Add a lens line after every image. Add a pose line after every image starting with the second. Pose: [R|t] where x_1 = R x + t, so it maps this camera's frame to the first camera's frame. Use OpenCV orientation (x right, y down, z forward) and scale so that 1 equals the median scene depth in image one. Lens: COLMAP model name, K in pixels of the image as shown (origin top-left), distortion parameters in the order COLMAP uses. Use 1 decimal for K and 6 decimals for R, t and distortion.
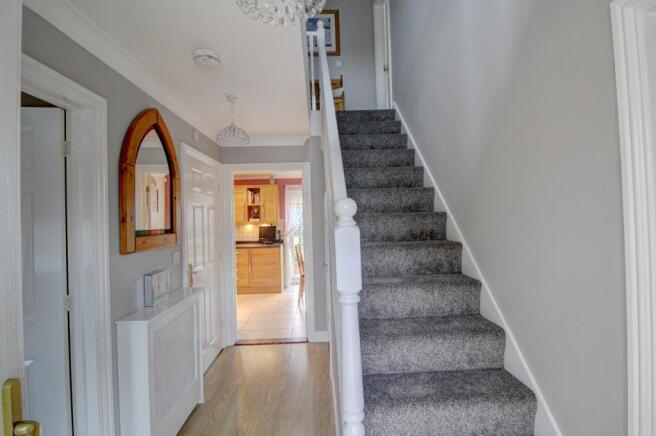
lens RADIAL K [[308.7, 0, 330.2], [0, 308.7, 212.7], [0, 0, 1]] dist [-0.017882, -0.000184]
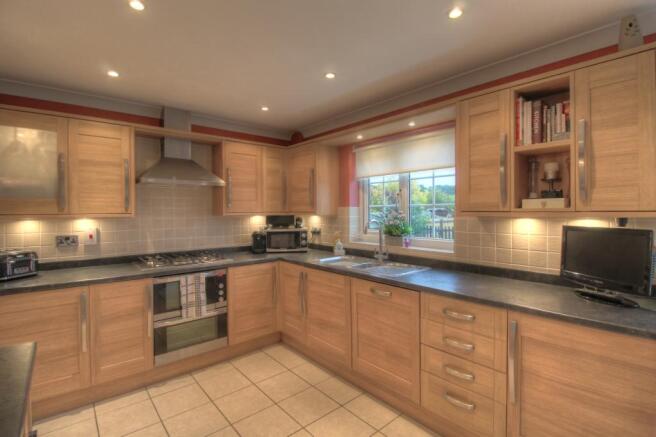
lens RADIAL K [[308.7, 0, 330.2], [0, 308.7, 213.2], [0, 0, 1]] dist [-0.017882, -0.000184]
pose [[0.637137, 0.030958, -0.770128, -0.154368], [-0.001524, 0.999242, 0.038907, 0.022807], [0.770749, -0.023615, 0.636701, 0.672354]]
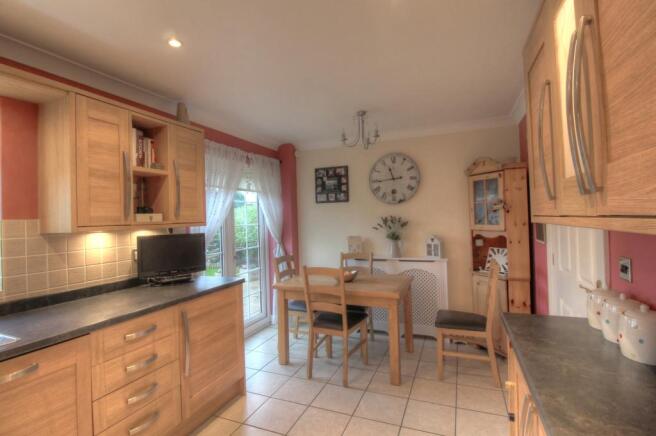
lens RADIAL K [[308.7, 0, 330.2], [0, 308.7, 212.7], [0, 0, 1]] dist [-0.017882, -0.000184]
pose [[0.416974, 0.030466, 0.908408, -0.466935], [0.005764, 0.999329, -0.036161, 0.032257], [-0.908900, 0.020315, 0.416518, 0.675275]]
